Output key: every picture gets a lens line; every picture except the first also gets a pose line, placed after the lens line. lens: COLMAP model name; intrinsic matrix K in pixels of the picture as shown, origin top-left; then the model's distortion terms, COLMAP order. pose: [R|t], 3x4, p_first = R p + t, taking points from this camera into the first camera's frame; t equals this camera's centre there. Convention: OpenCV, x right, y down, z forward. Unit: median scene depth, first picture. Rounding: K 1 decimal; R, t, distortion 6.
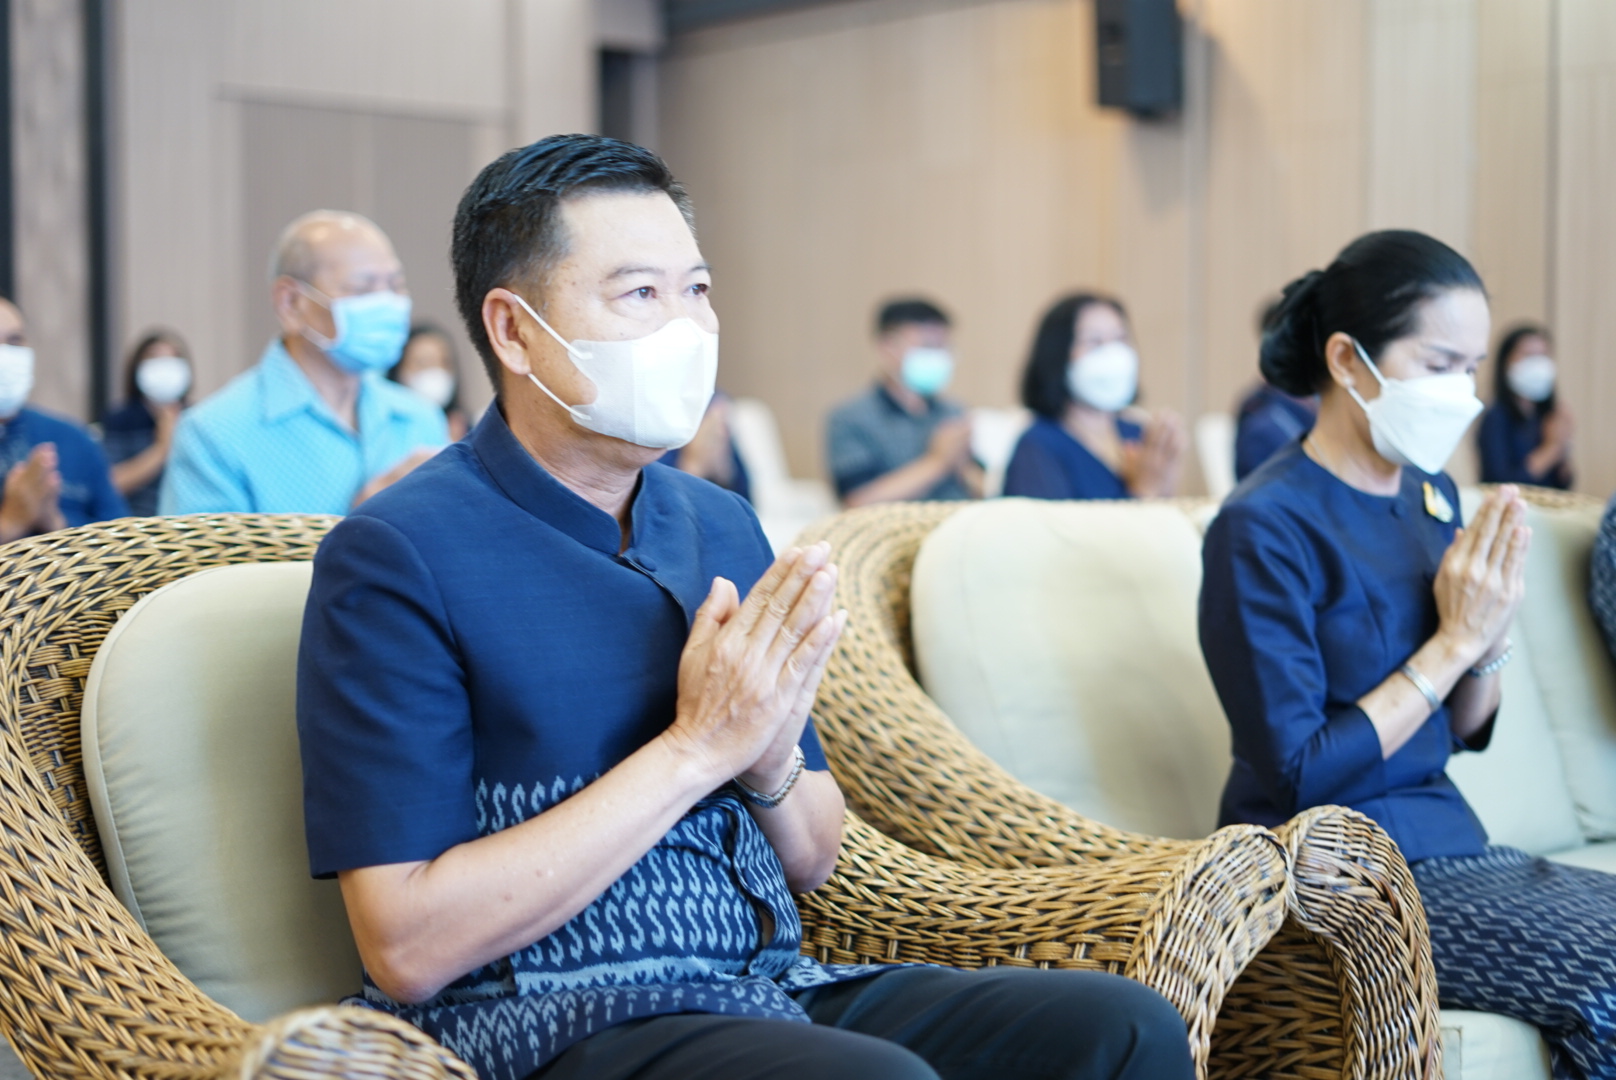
lens RADIAL K [[2375.5, 0, 808.0], [0, 2375.5, 540.0], [0, 0, 1]] dist [-0.013570, -0.126078]
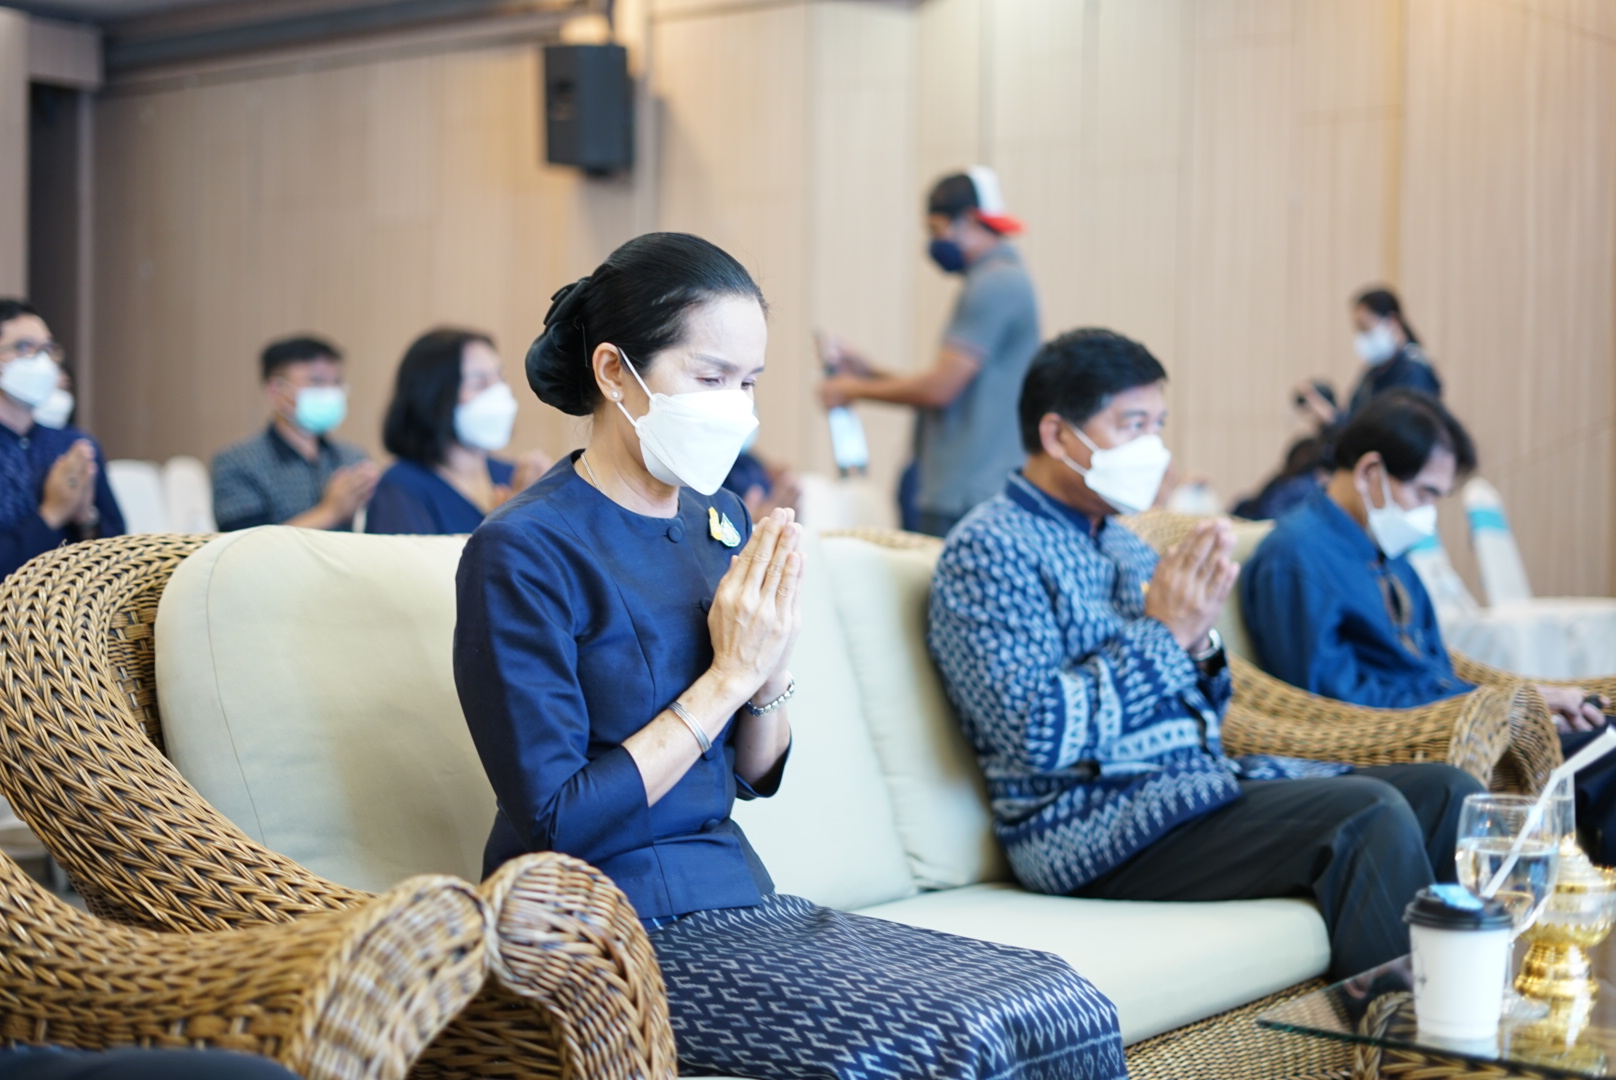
lens RADIAL K [[2375.5, 0, 808.0], [0, 2375.5, 540.0], [0, 0, 1]] dist [-0.013570, -0.126078]
pose [[0.976580, 0.008224, 0.214995, 0.108905], [-0.002272, 0.999608, -0.027915, 0.016402], [-0.215141, 0.026773, 0.976216, 0.088653]]
